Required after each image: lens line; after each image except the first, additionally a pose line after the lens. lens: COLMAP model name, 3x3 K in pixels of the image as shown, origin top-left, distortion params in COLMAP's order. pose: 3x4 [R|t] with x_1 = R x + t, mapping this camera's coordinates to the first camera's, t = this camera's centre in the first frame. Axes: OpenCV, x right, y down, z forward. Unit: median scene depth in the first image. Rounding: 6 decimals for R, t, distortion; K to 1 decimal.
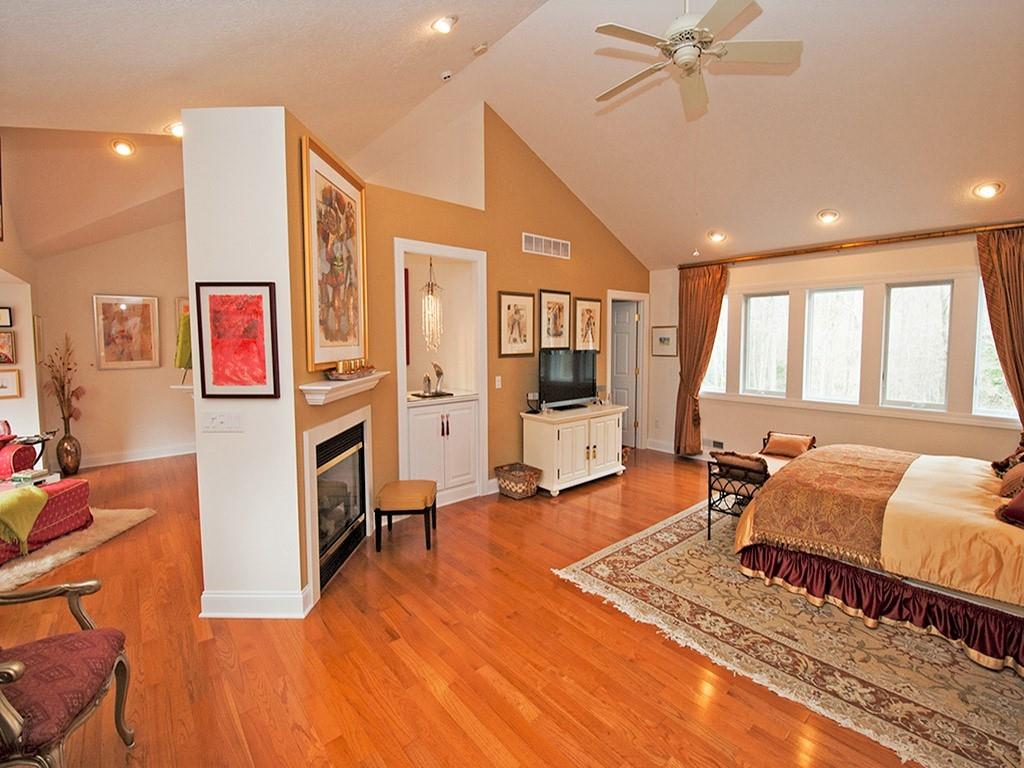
lens RADIAL K [[537.1, 0, 509.9], [0, 537.1, 382.8], [0, 0, 1]] dist [-0.028634, -0.001631]
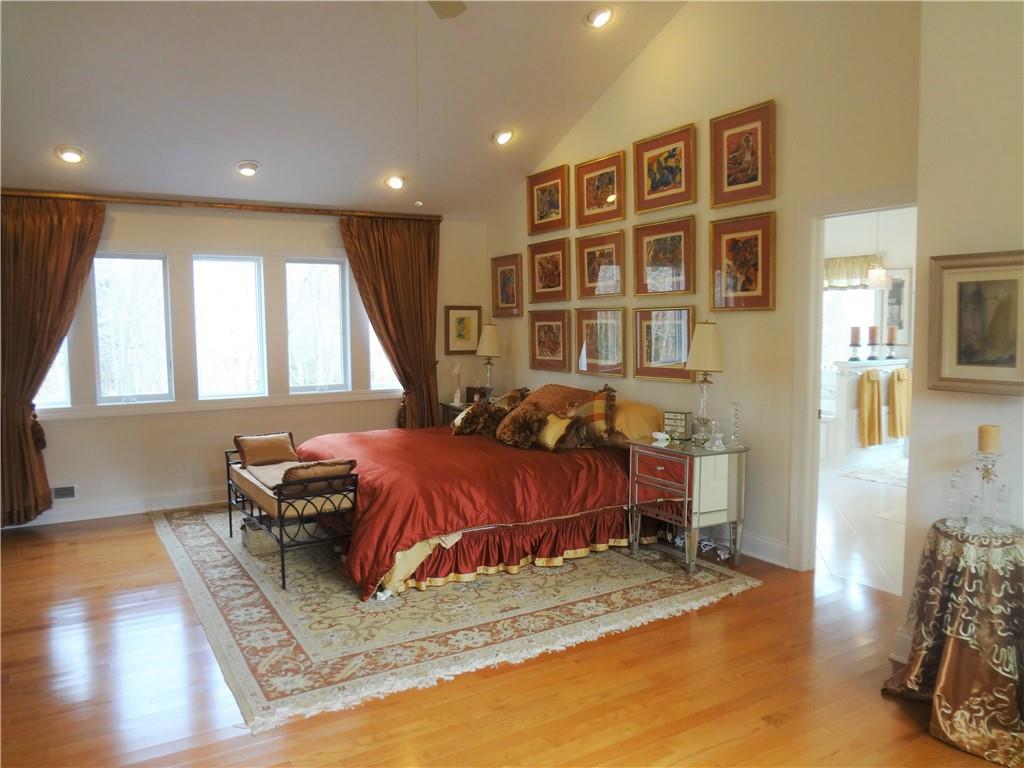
lens RADIAL K [[744.6, 0, 510.4], [0, 744.6, 381.2], [0, 0, 1]] dist [0.001547, 0.000266]
pose [[0.076587, -0.065683, 0.994897, -0.631027], [0.092921, 0.993955, 0.058468, -0.019614], [-0.992724, 0.087969, 0.082227, 0.642962]]
